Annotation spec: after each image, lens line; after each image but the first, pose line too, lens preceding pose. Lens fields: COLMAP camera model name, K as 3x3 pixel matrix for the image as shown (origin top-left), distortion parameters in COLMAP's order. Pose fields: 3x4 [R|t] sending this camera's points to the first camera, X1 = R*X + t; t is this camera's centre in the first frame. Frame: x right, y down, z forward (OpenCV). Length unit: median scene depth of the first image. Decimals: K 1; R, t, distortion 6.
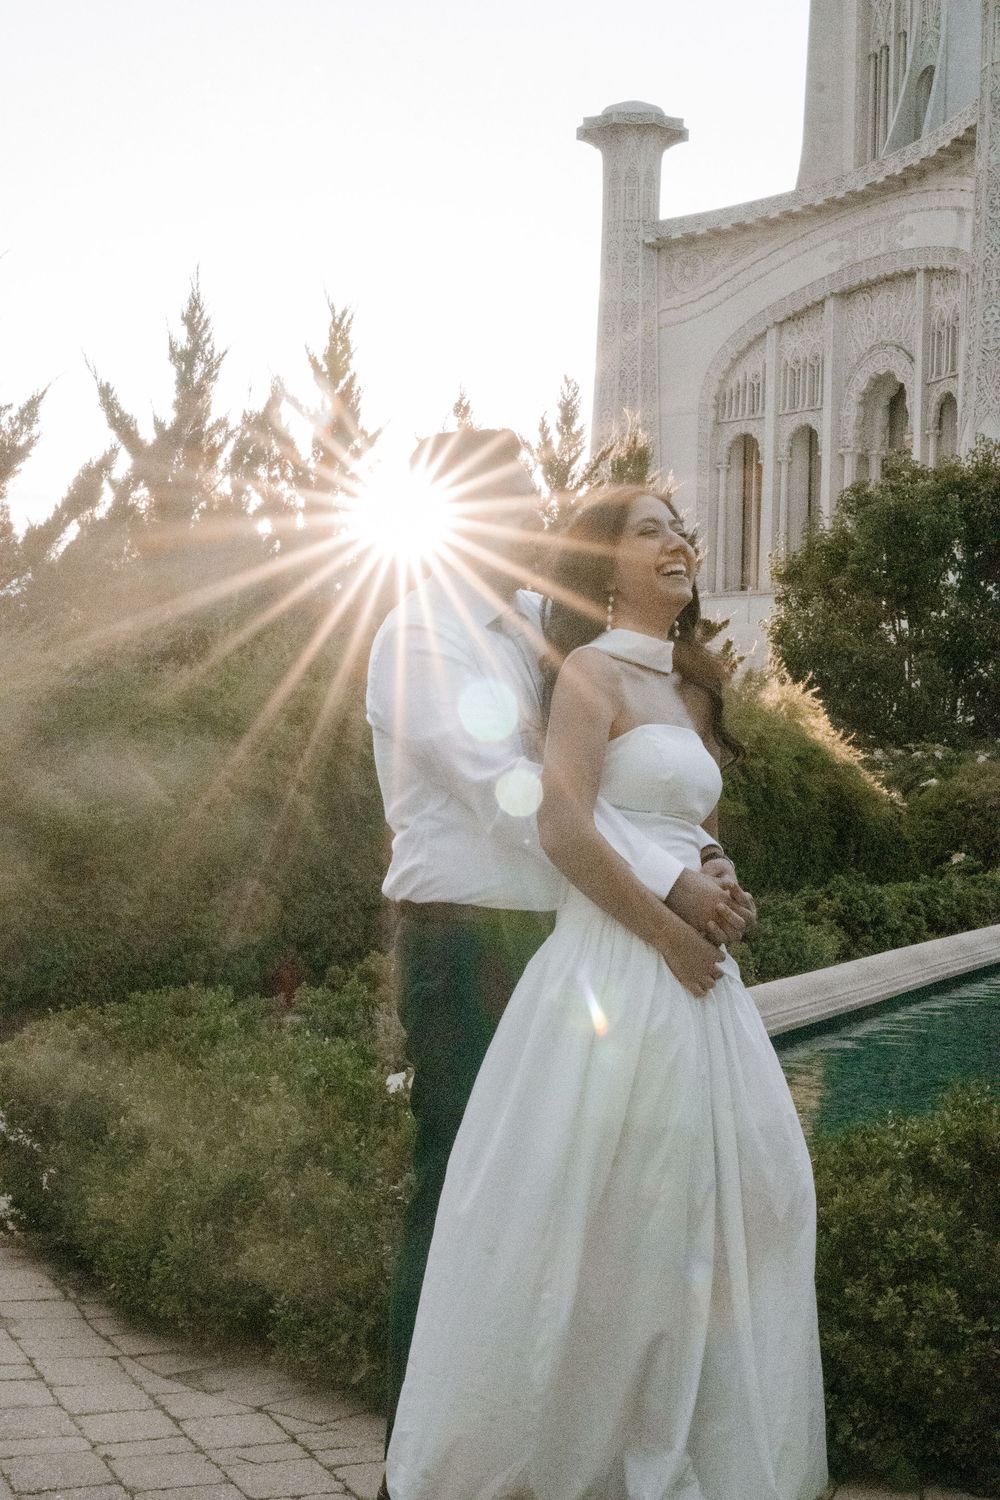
lens RADIAL K [[2323.7, 0, 498.1], [0, 2323.7, 757.0], [0, 0, 1]] dist [-0.018642, 0.000000]
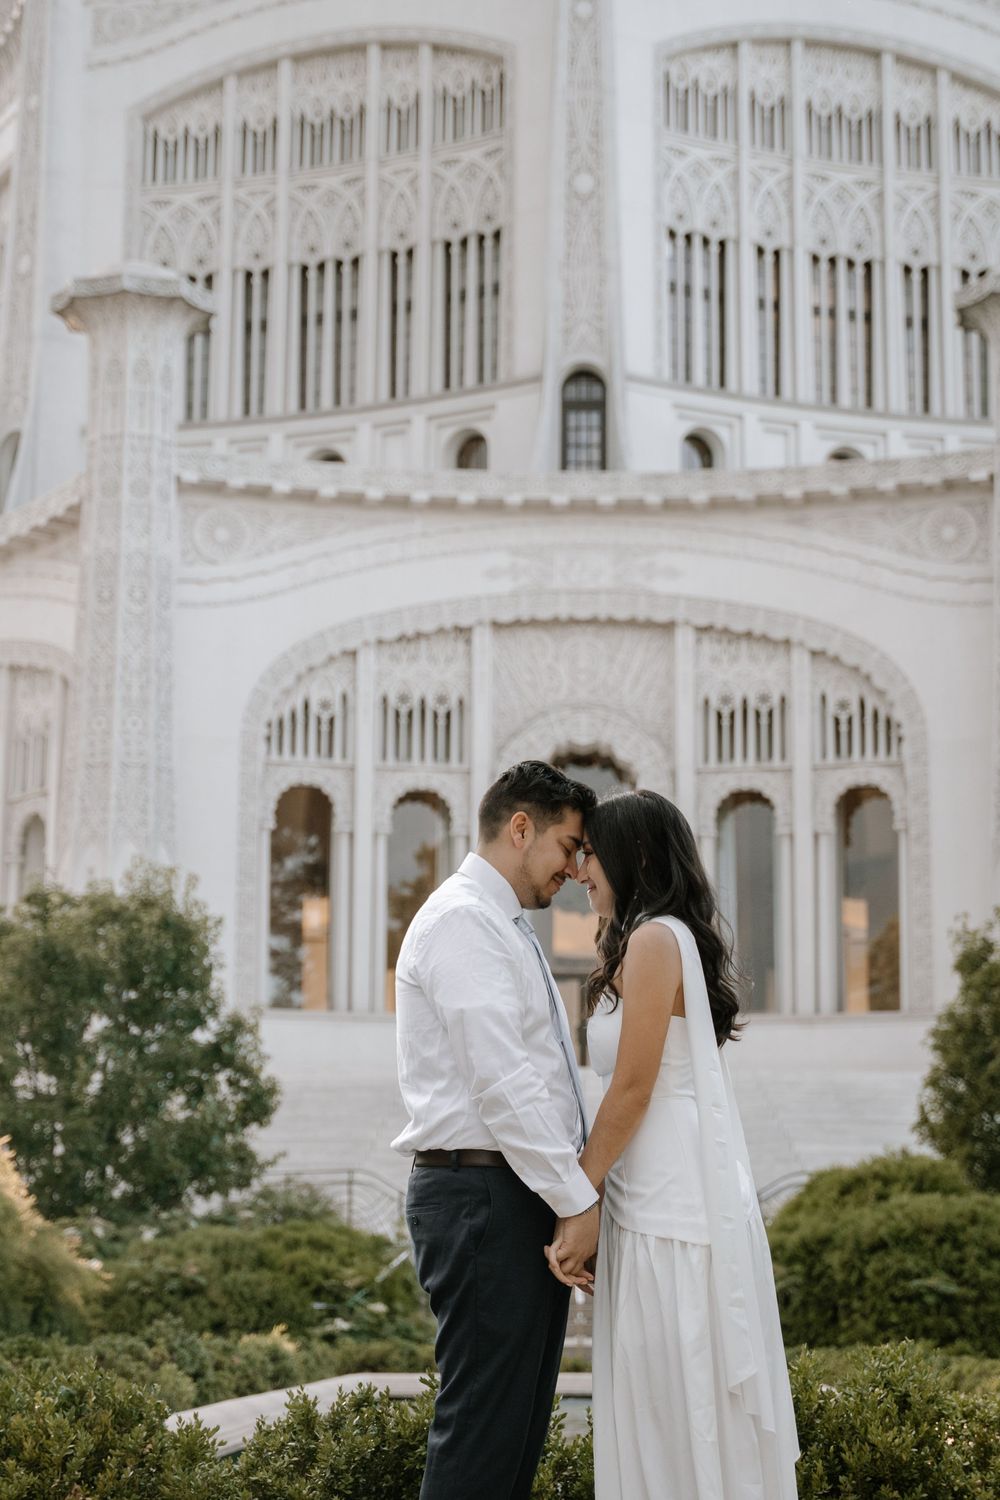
lens RADIAL K [[2926.8, 0, 506.0], [0, 2926.8, 746.8], [0, 0, 1]] dist [0.054570, 0.000000]
pose [[0.928878, 0.054583, 0.366342, -0.035761], [0.012226, 0.984024, -0.177613, 0.008362], [-0.370184, 0.169460, 0.913371, -0.026289]]
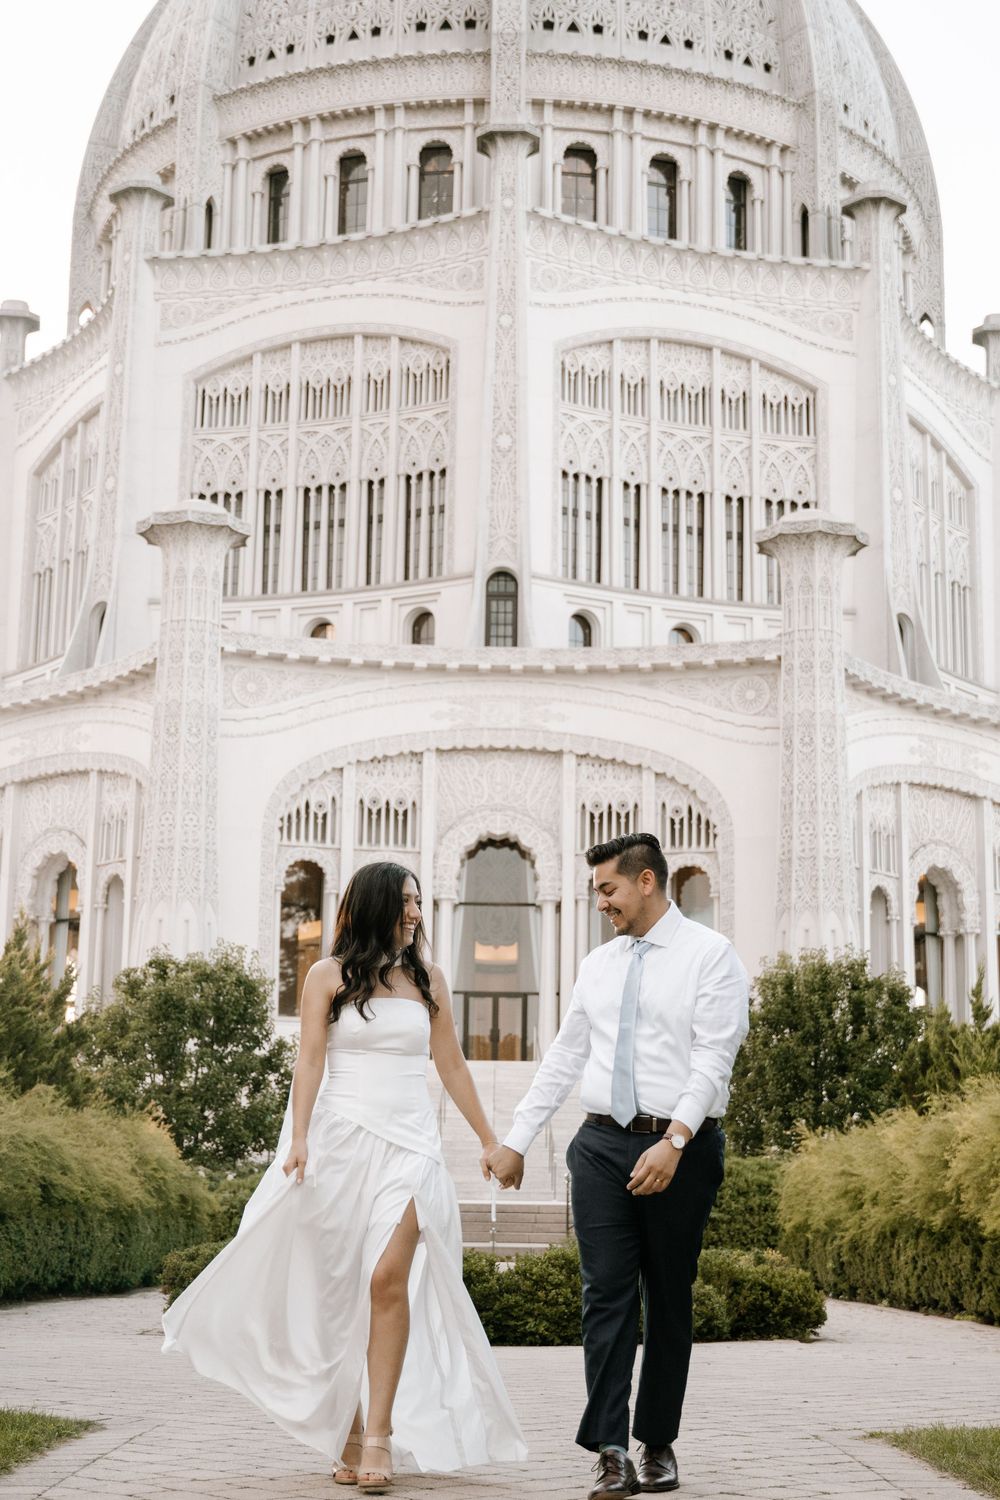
lens RADIAL K [[2366.6, 0, 503.7], [0, 2366.6, 747.1], [0, 0, 1]] dist [-0.055553, 0.000000]
pose [[0.916493, 0.071530, 0.393605, -0.107245], [0.003093, 0.982589, -0.185767, 0.005289], [-0.400039, 0.171471, 0.900314, -0.187280]]
